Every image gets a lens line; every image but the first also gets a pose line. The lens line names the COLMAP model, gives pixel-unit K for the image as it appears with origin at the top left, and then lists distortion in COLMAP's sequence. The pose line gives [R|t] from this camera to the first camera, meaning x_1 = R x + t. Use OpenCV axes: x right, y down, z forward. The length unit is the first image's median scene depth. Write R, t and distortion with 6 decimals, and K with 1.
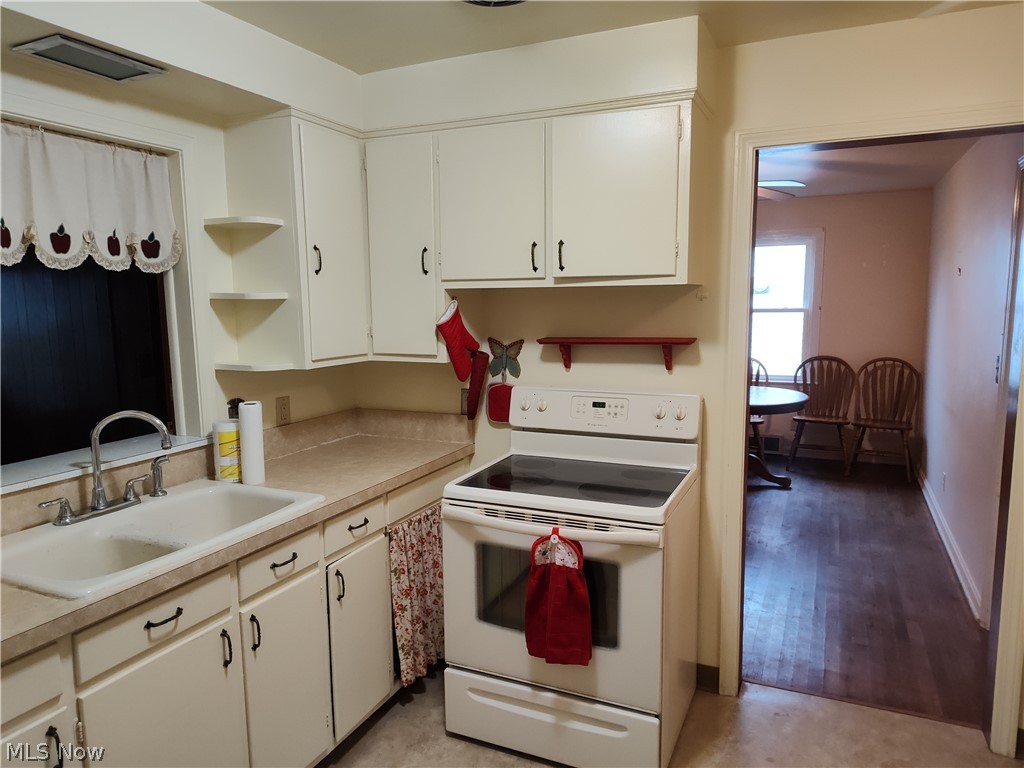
lens RADIAL K [[694.6, 0, 510.4], [0, 694.6, 391.4], [0, 0, 1]] dist [0.045655, -0.049726]
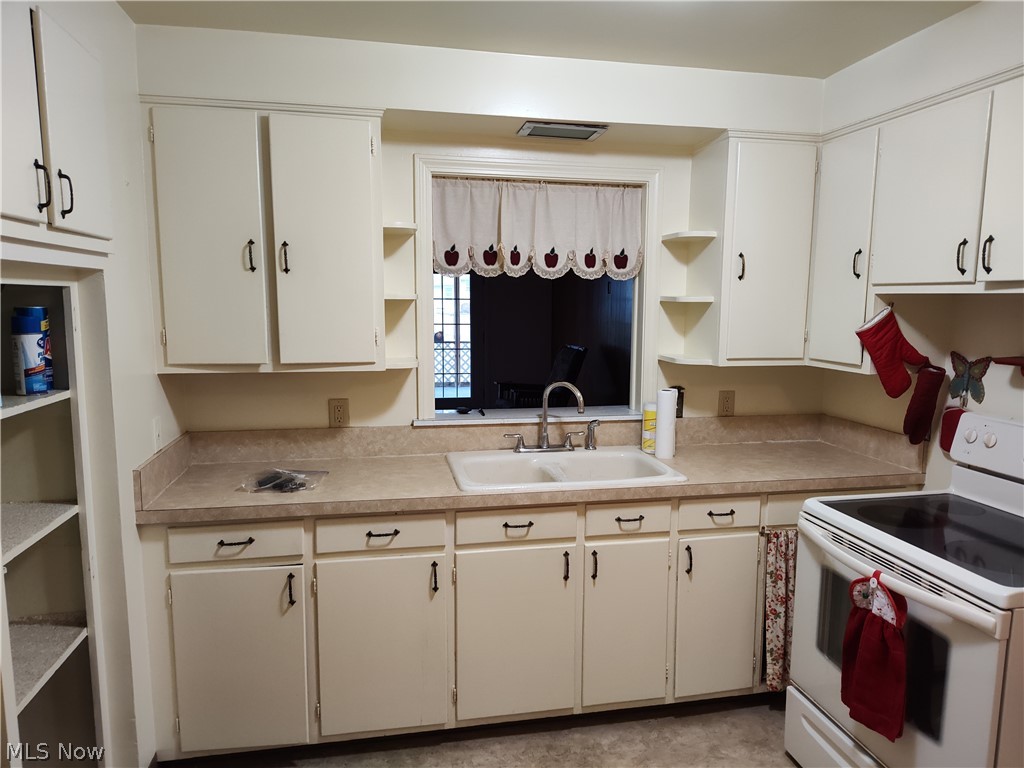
lens RADIAL K [[694.6, 0, 518.2], [0, 694.6, 388.5], [0, 0, 1]] dist [0.045655, -0.049726]
pose [[0.593832, 0.119795, -0.795621, 0.432334], [-0.121737, 0.990847, 0.058328, -0.024201], [0.795326, 0.062220, 0.602980, 0.093273]]
